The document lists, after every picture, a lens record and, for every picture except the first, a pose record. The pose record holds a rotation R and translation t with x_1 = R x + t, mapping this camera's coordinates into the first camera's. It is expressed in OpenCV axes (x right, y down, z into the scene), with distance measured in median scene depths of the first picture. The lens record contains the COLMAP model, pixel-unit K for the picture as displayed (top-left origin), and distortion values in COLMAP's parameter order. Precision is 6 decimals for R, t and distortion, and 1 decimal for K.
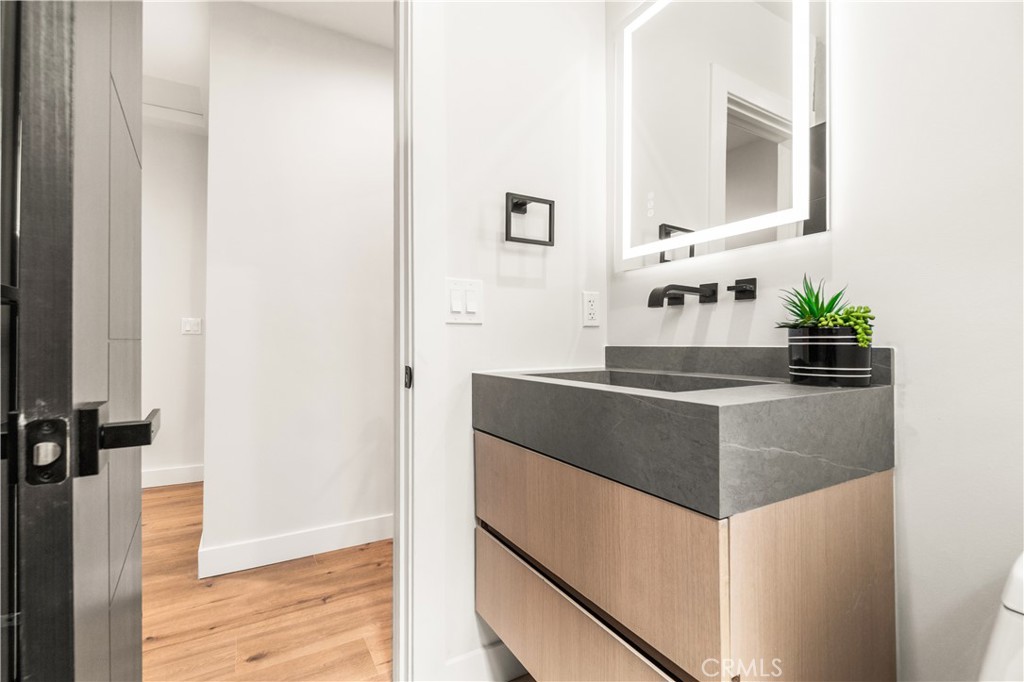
lens RADIAL K [[449.0, 0, 504.2], [0, 449.0, 343.2], [0, 0, 1]] dist [-0.006453, 0.000196]
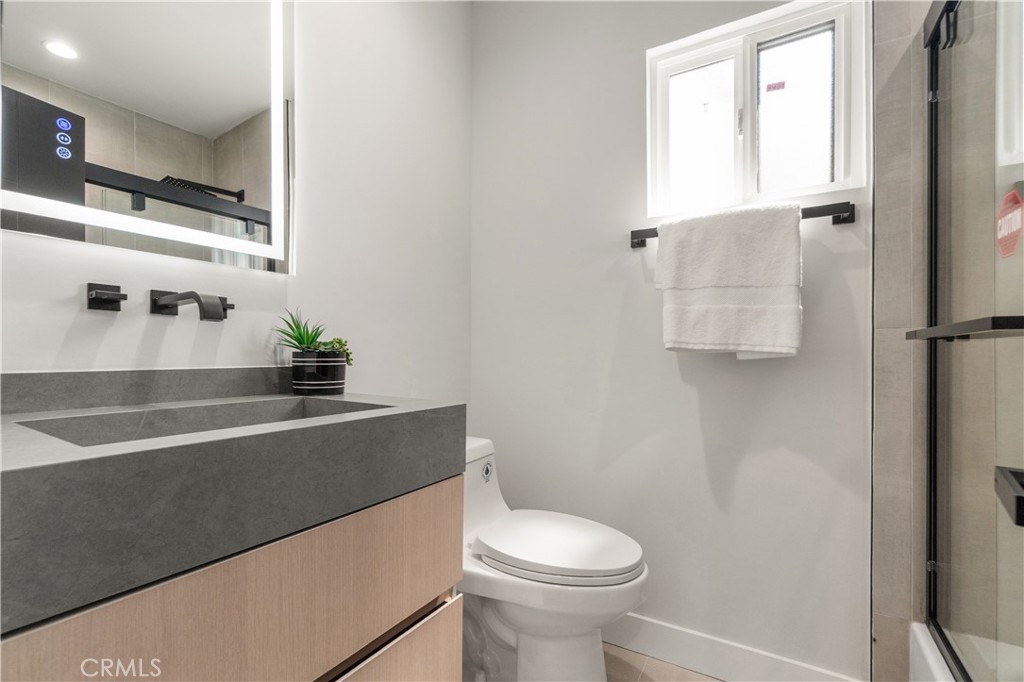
lens RADIAL K [[449.0, 0, 492.6], [0, 449.0, 355.0], [0, 0, 1]] dist [-0.006453, 0.000196]
pose [[-0.443100, -0.004652, 0.896460, -0.725757], [-0.003256, 0.999988, 0.003580, -0.031478], [-0.896466, -0.001333, -0.443110, 1.136431]]
